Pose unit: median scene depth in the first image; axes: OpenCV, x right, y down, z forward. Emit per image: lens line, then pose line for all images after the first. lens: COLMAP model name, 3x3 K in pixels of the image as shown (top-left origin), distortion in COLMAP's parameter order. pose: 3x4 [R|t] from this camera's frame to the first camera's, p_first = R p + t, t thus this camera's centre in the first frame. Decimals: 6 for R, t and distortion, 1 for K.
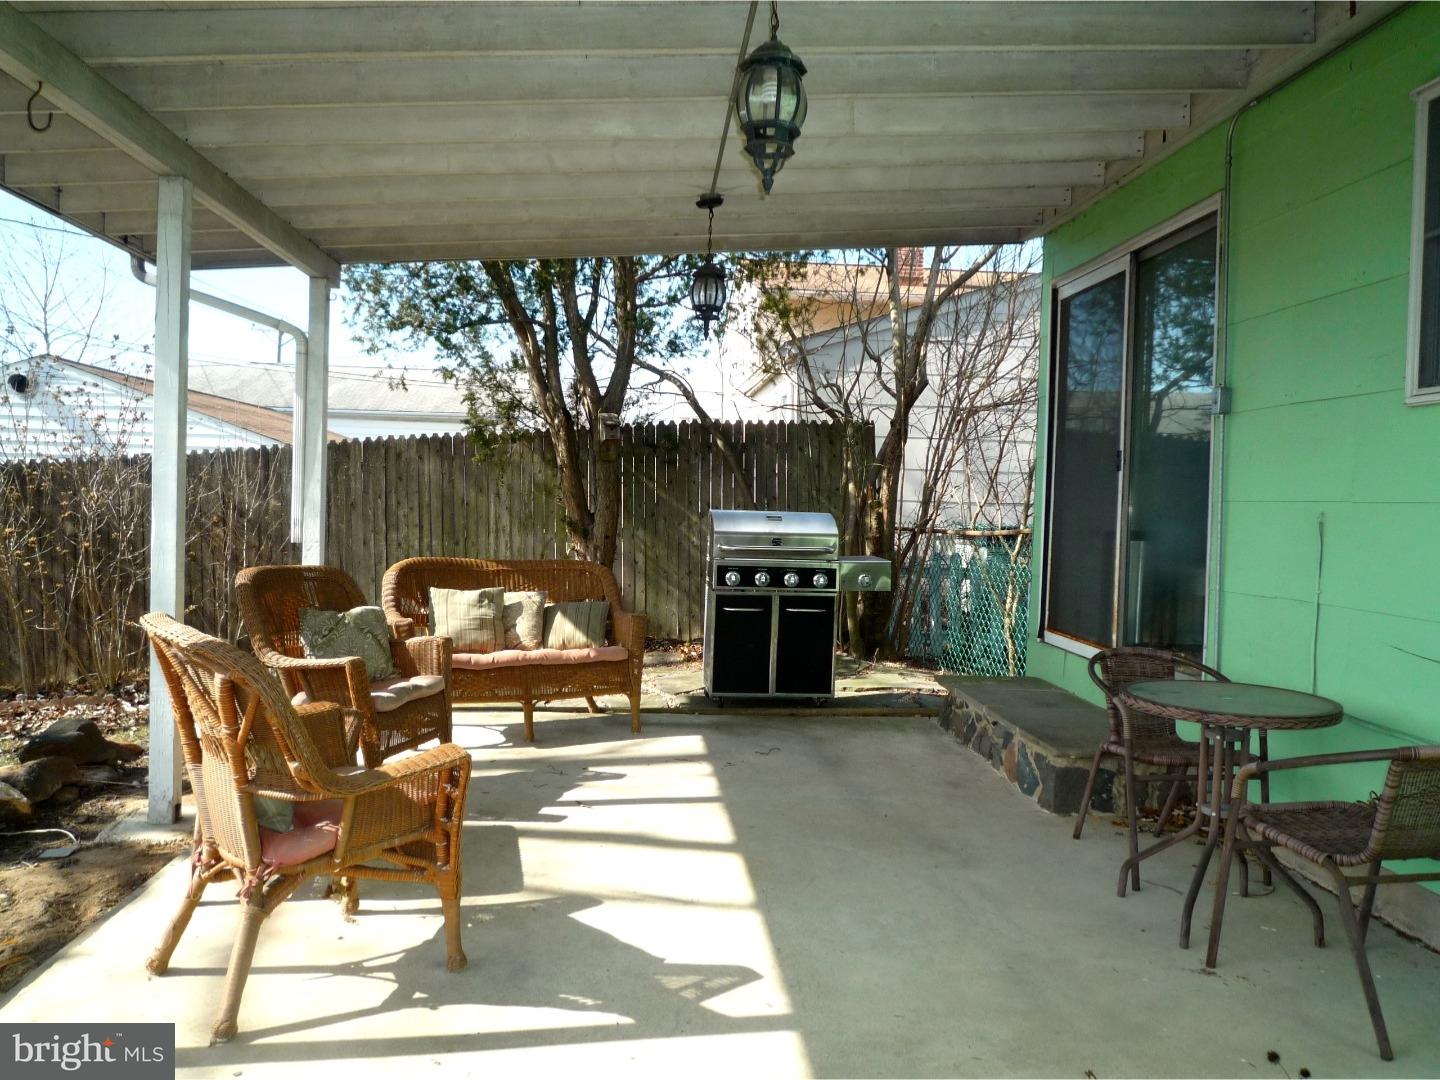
lens RADIAL K [[1065.3, 0, 720.0], [0, 1065.3, 540.0], [0, 0, 1]] dist [0.000940, -0.056648]
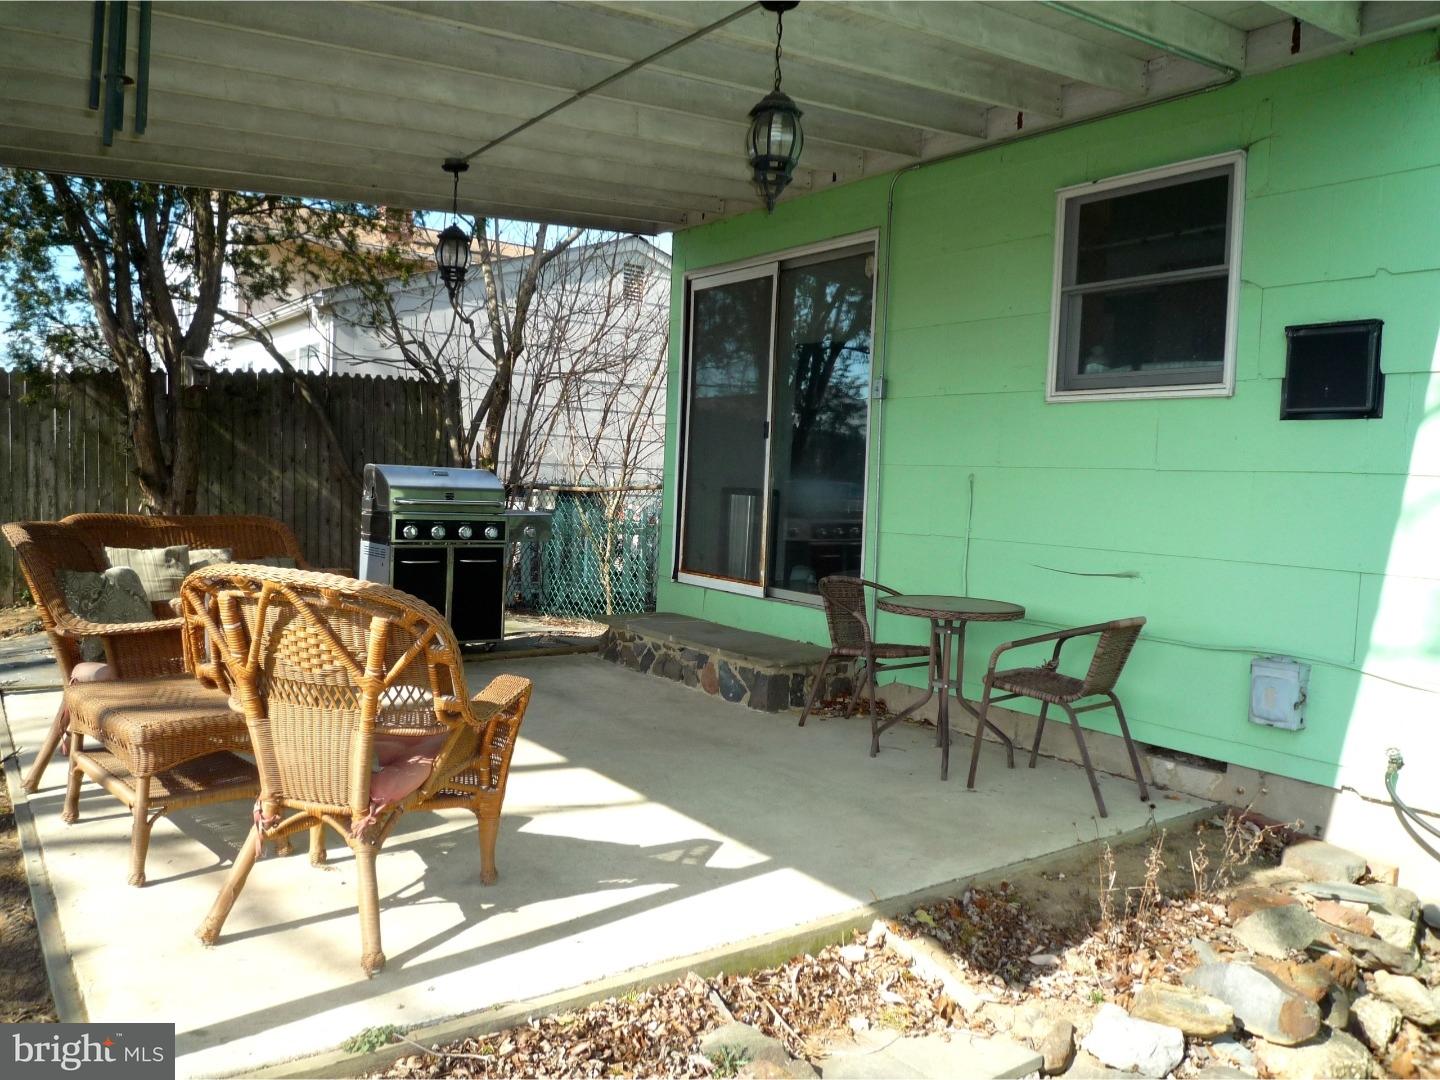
lens RADIAL K [[1065.3, 0, 720.0], [0, 1065.3, 540.0], [0, 0, 1]] dist [0.000940, -0.056648]
pose [[0.846567, -0.020383, 0.531892, -0.328312], [-0.000004, 0.999266, 0.038300, 0.005415], [-0.532283, -0.032426, 0.845945, -0.020827]]
